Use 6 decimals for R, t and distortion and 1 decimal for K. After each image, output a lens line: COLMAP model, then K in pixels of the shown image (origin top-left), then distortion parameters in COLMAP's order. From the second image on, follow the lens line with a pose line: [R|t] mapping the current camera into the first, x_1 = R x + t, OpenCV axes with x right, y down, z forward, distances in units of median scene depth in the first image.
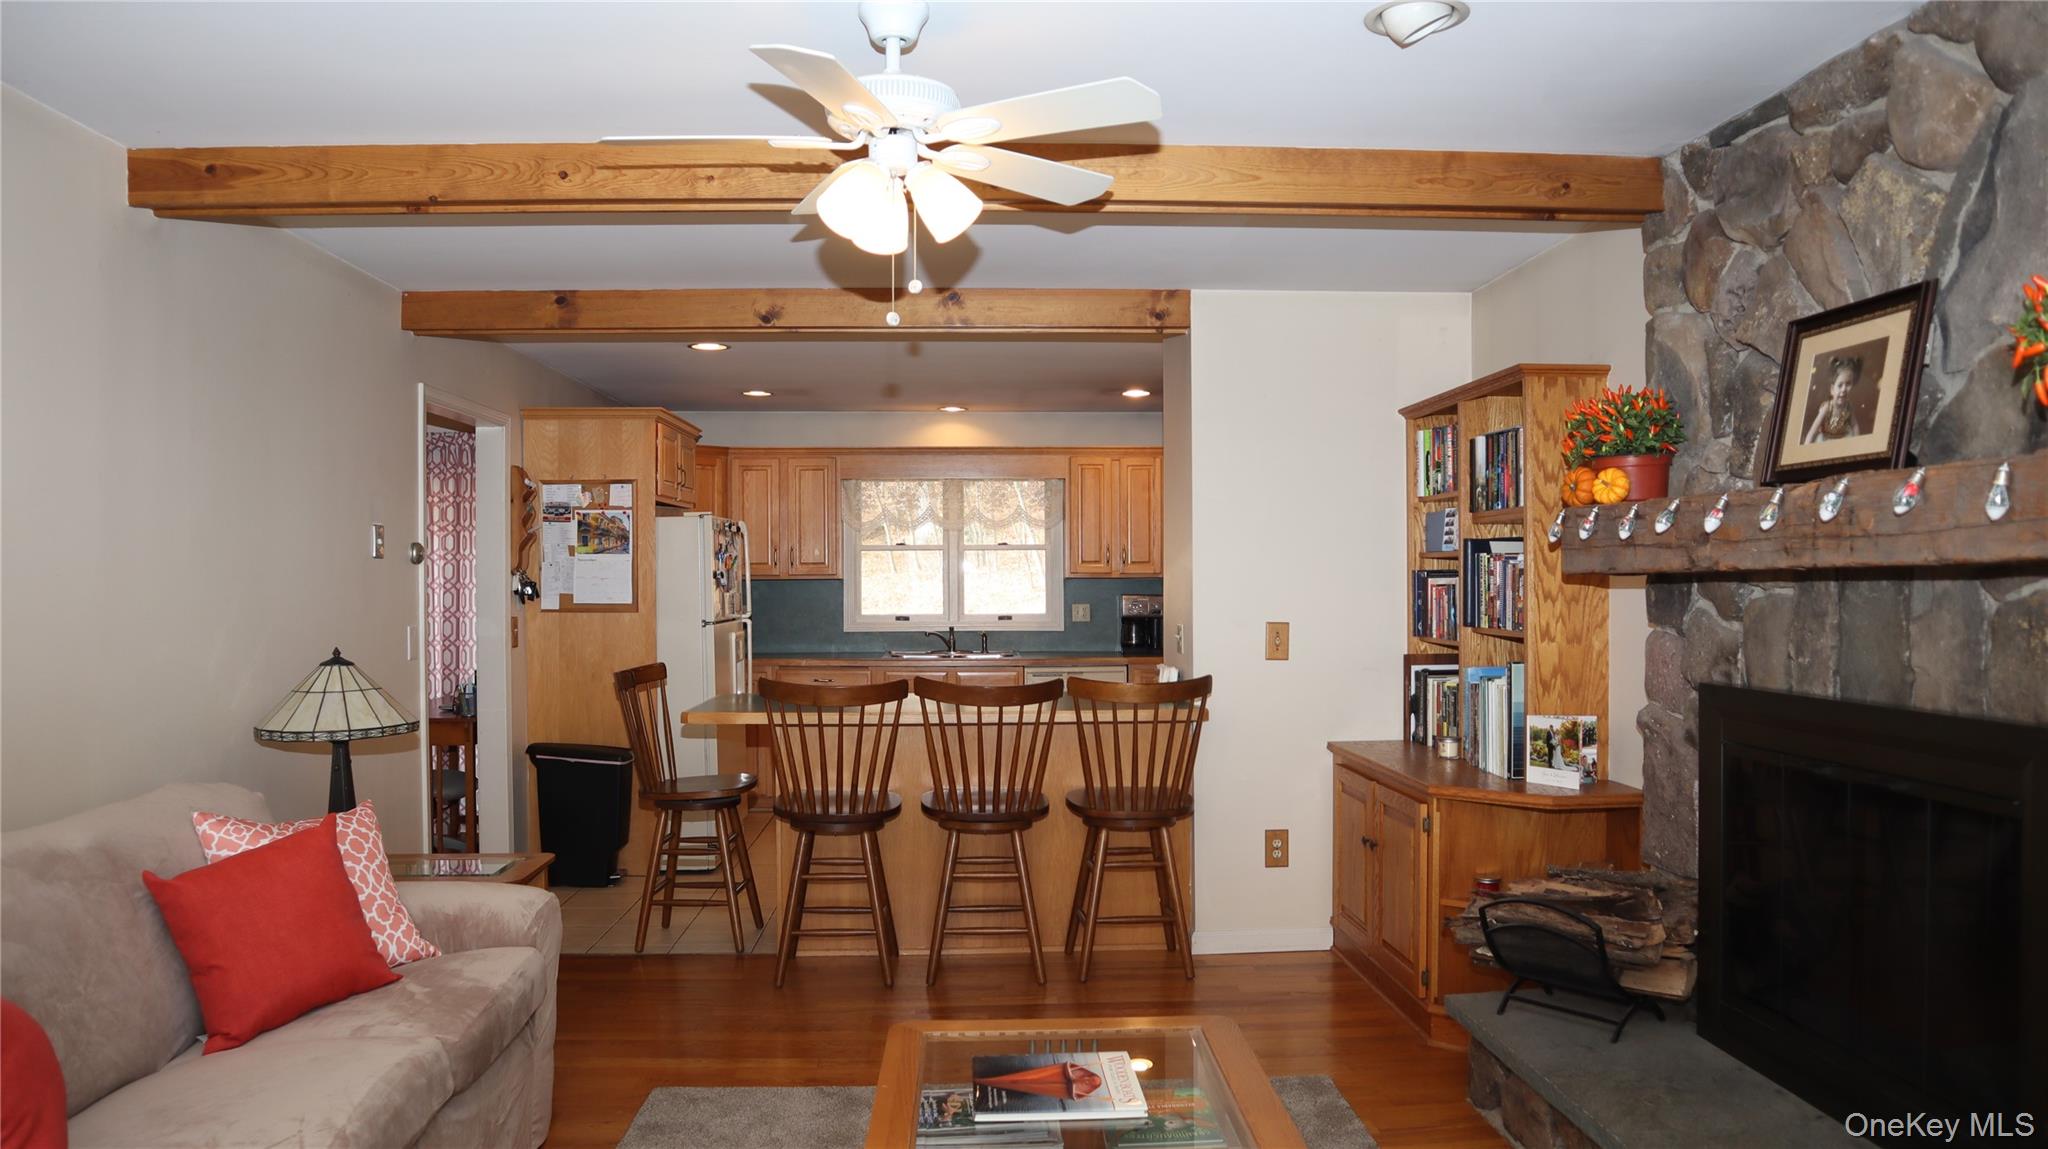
lens RADIAL K [[1417.2, 0, 1031.3], [0, 1417.2, 587.9], [0, 0, 1]] dist [-0.131950, 0.089636]
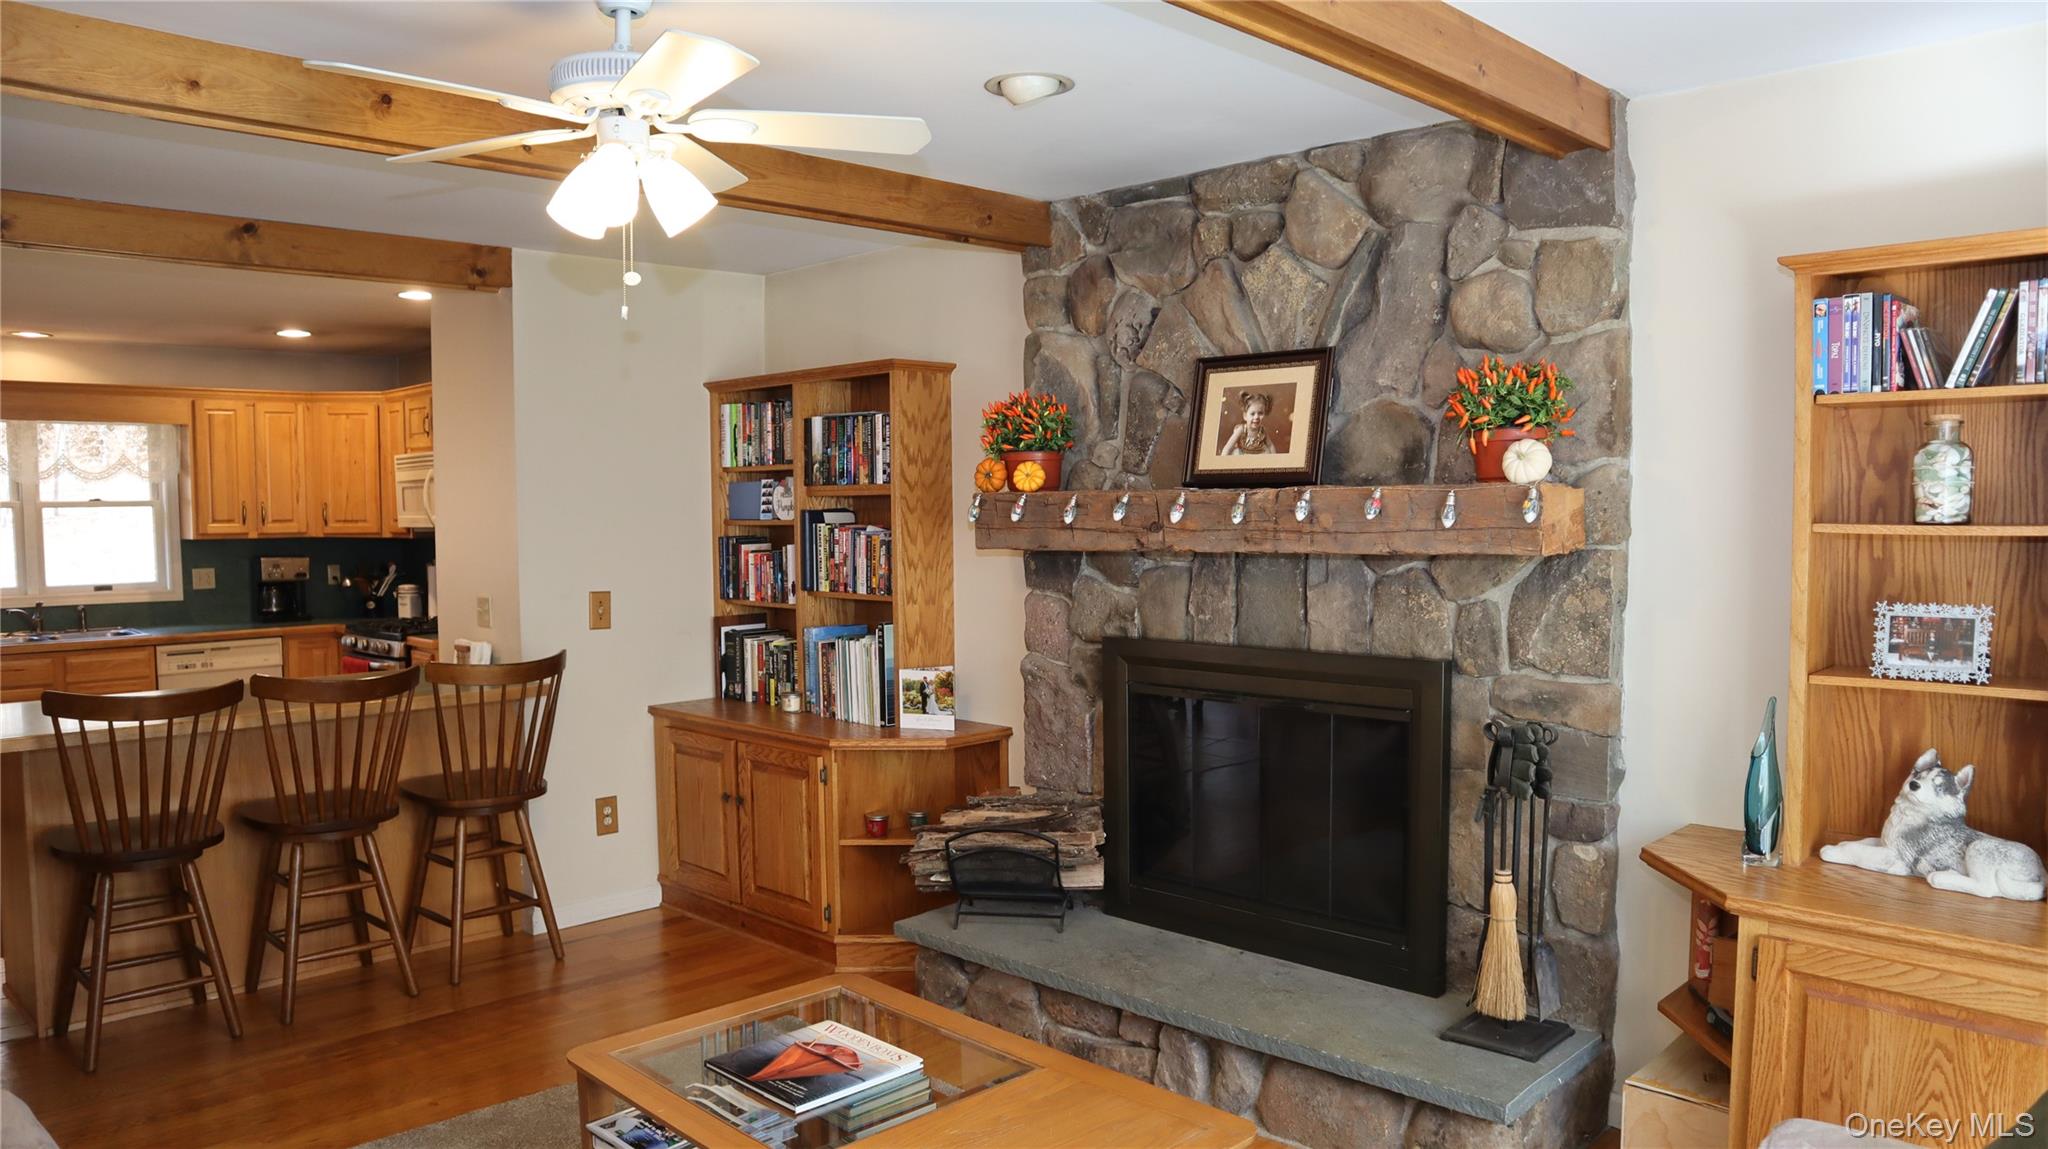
lens RADIAL K [[1417.2, 0, 1031.3], [0, 1417.2, 587.9], [0, 0, 1]] dist [-0.131950, 0.089636]
pose [[0.739406, -0.042146, 0.671939, -0.337341], [0.009805, 0.998607, 0.051846, -0.033851], [-0.673188, -0.031747, 0.738790, 0.075936]]
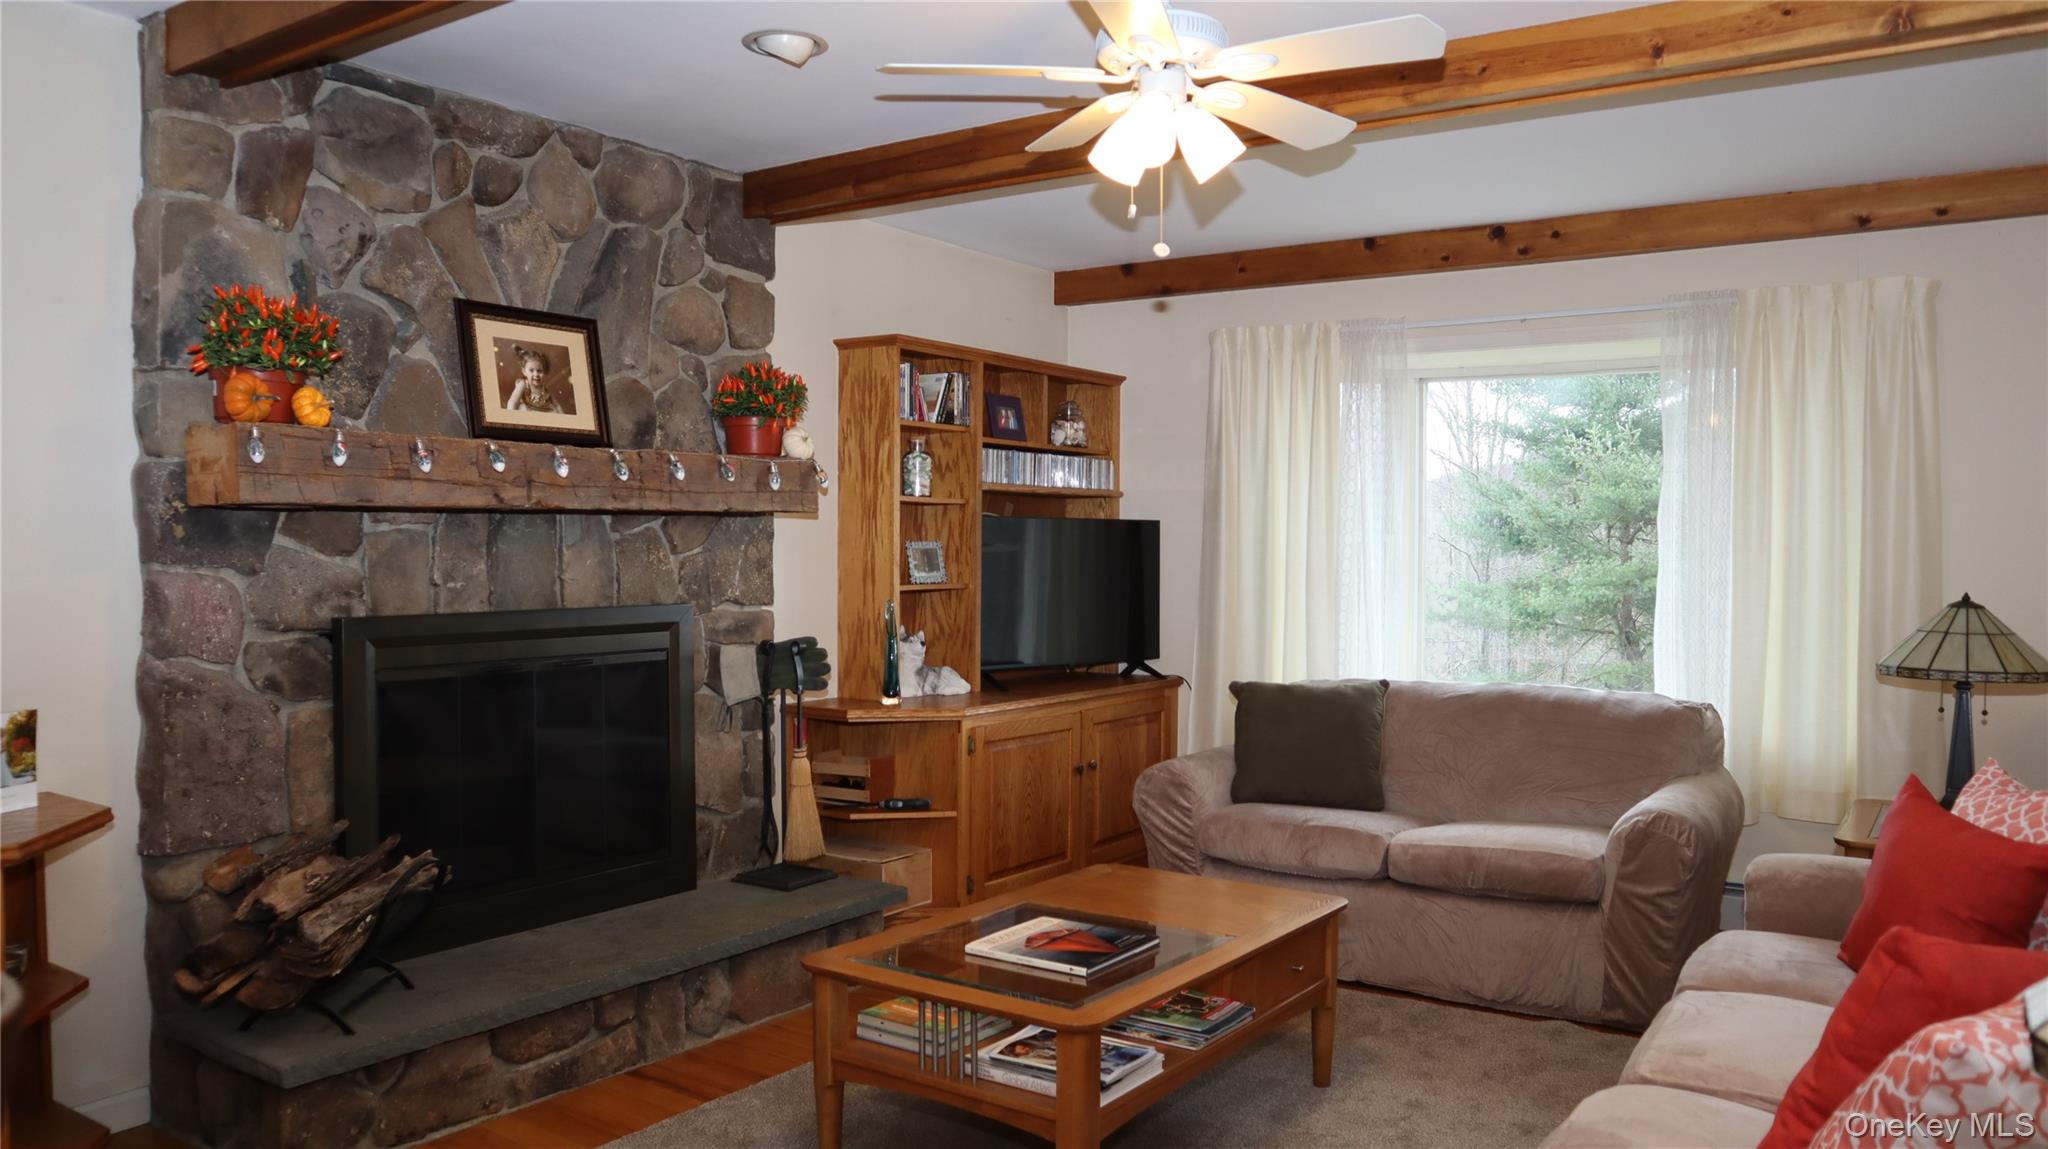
lens RADIAL K [[1481.7, 0, 1031.9], [0, 1481.7, 583.1], [0, 0, 1]] dist [-0.119043, 0.091989]
pose [[-0.794972, -0.013350, 0.606500, -0.427439], [0.003611, 0.999636, 0.026736, 0.013713], [-0.606636, 0.023445, -0.794634, 1.210430]]
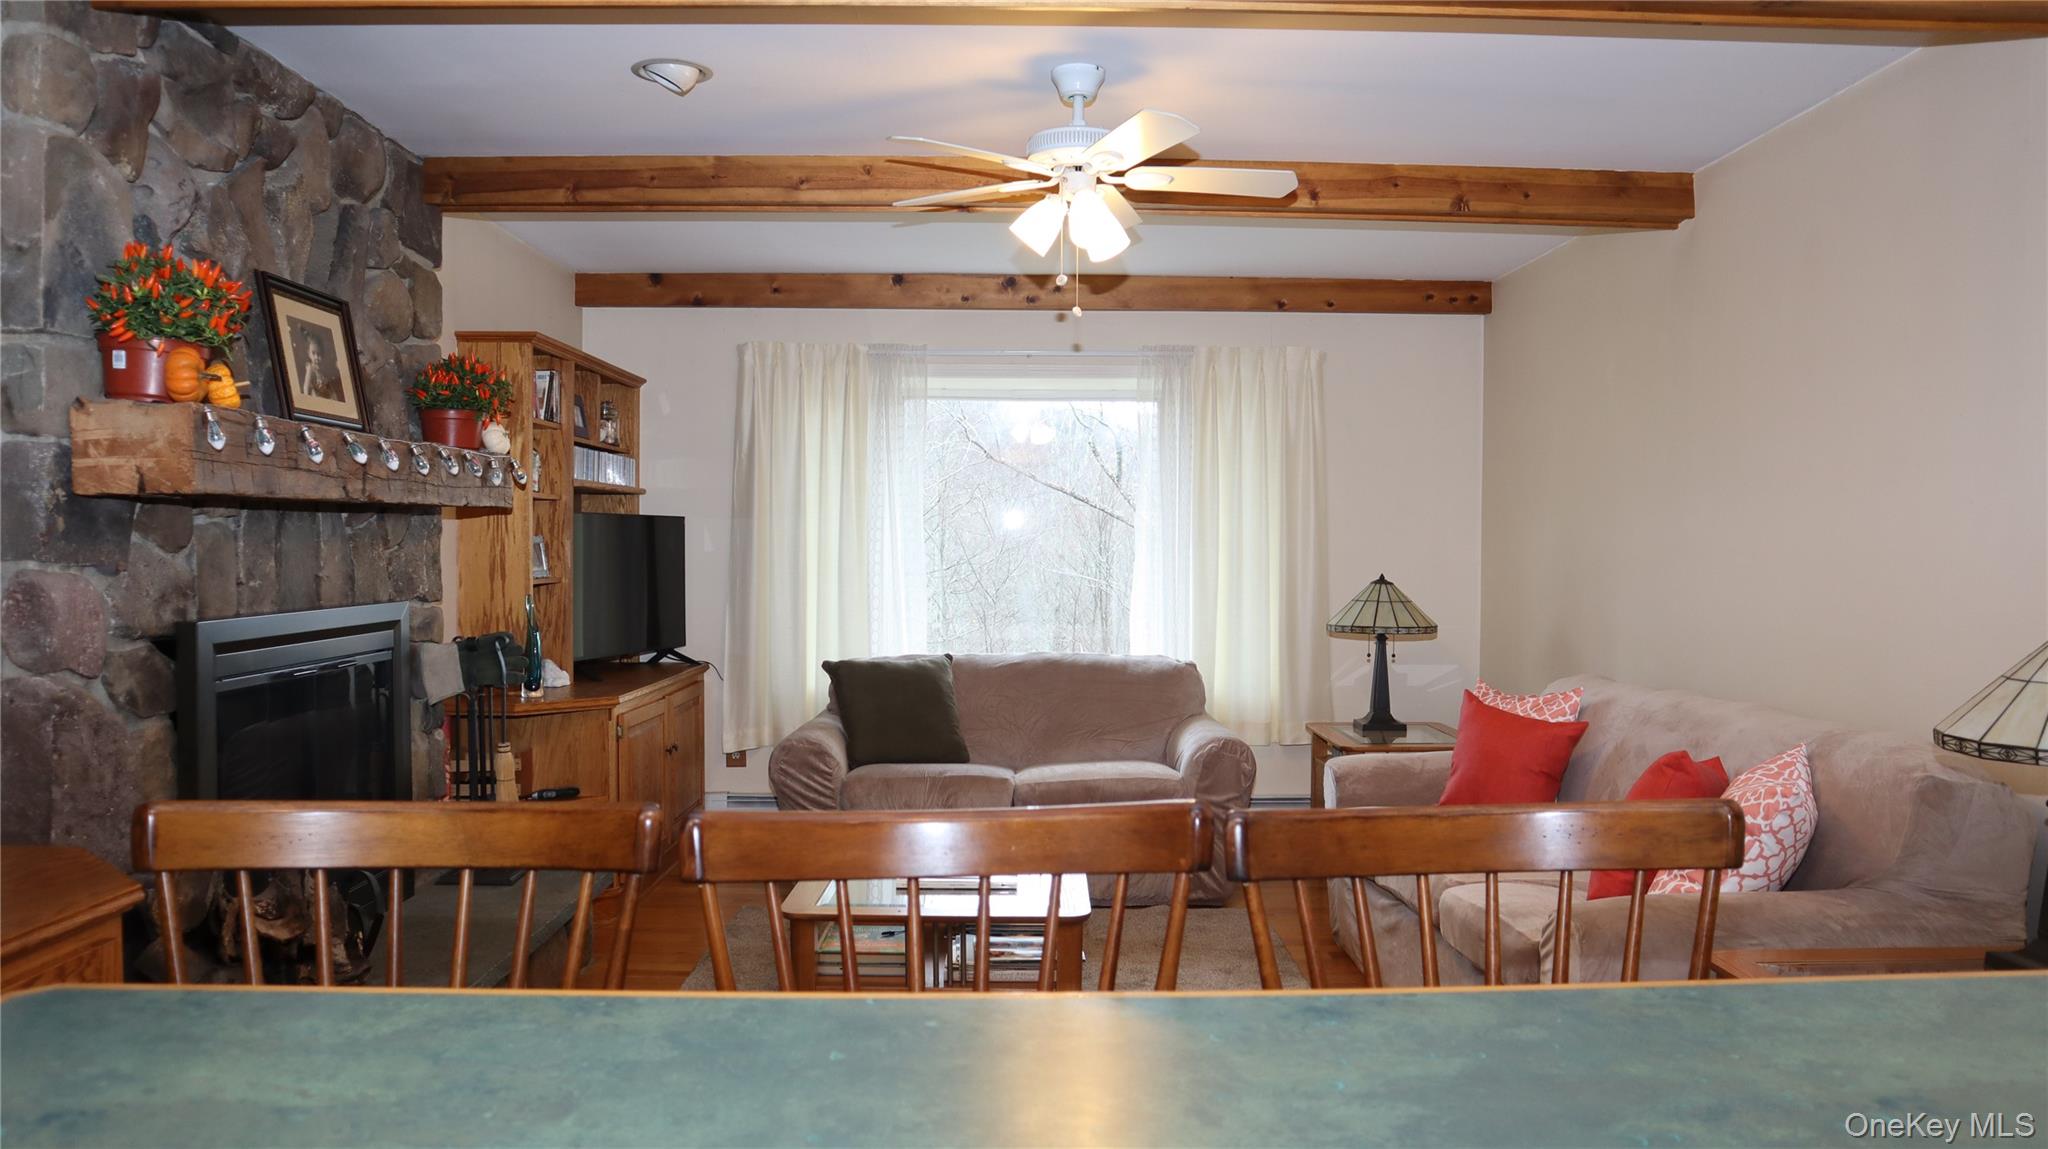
lens RADIAL K [[1481.7, 0, 1031.9], [0, 1481.7, 583.1], [0, 0, 1]] dist [-0.119043, 0.091989]
pose [[-0.999134, -0.001720, 0.041572, -0.071327], [-0.000352, 0.999459, 0.032891, 0.010337], [-0.041606, 0.032848, -0.998594, 1.506474]]
